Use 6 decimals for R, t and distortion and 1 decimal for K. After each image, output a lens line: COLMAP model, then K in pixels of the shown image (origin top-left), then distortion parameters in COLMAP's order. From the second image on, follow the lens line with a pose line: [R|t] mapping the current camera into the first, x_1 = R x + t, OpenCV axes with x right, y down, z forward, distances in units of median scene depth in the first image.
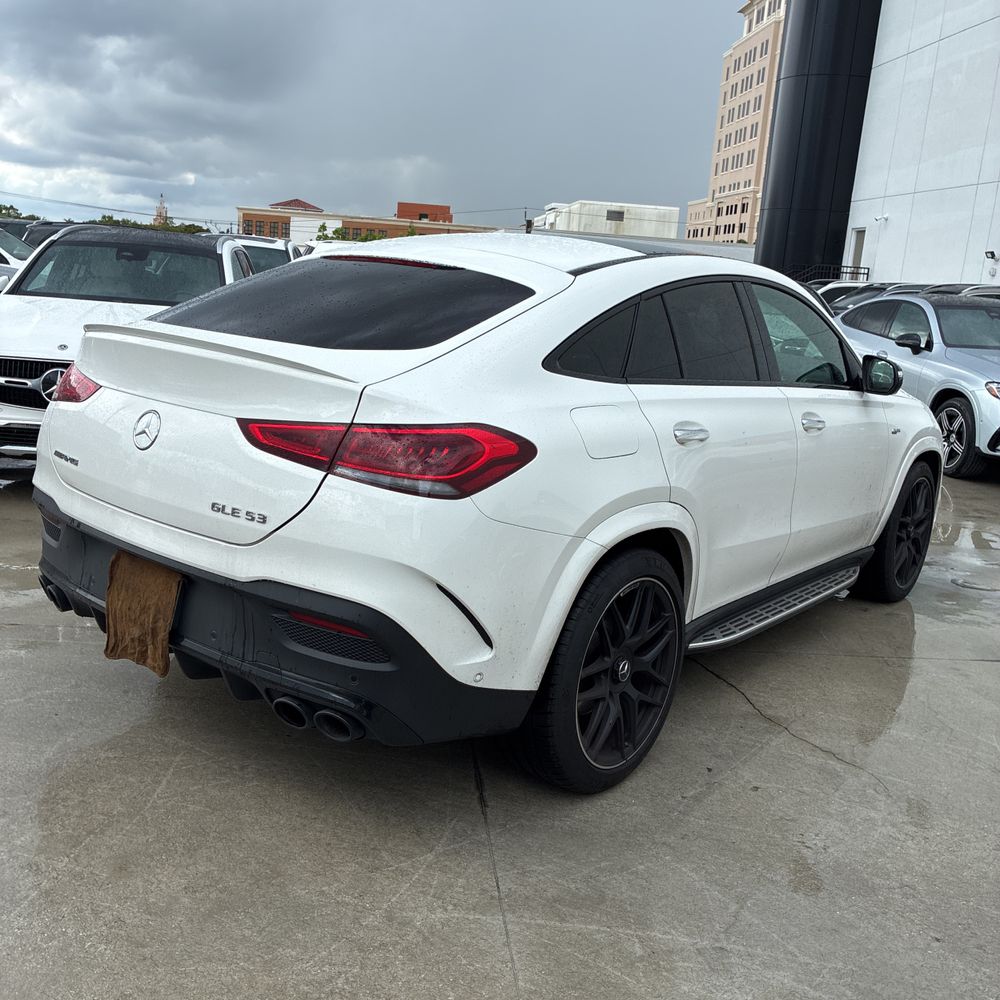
lens RADIAL K [[1026.3, 0, 498.3], [0, 1026.3, 468.4], [0, 0, 1]] dist [0.032681, -0.034147]
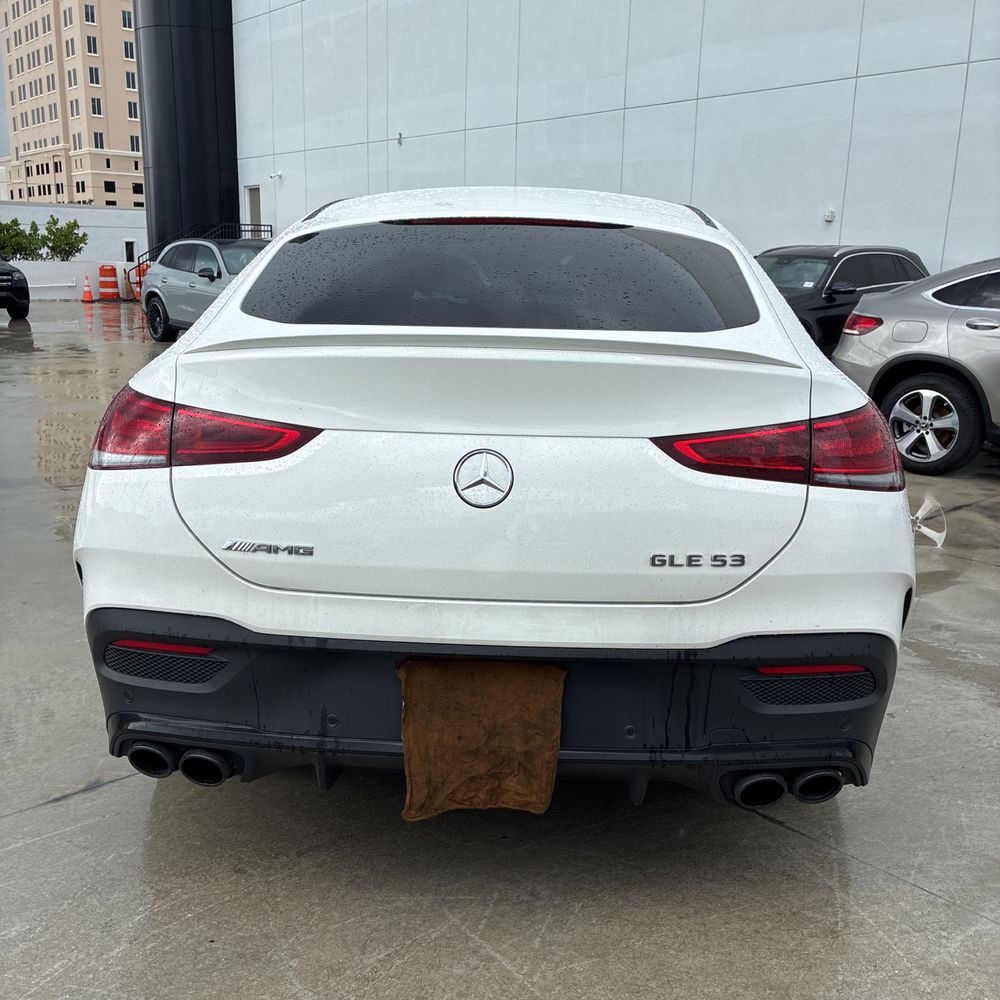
lens RADIAL K [[1021.8, 0, 485.7], [0, 1021.8, 474.3], [0, 0, 1]] dist [0.044259, -0.056344]
pose [[0.806313, -0.179034, 0.563743, -0.096201], [0.154711, 0.983747, 0.091138, -0.013552], [-0.570897, 0.013732, 0.820907, 0.057577]]
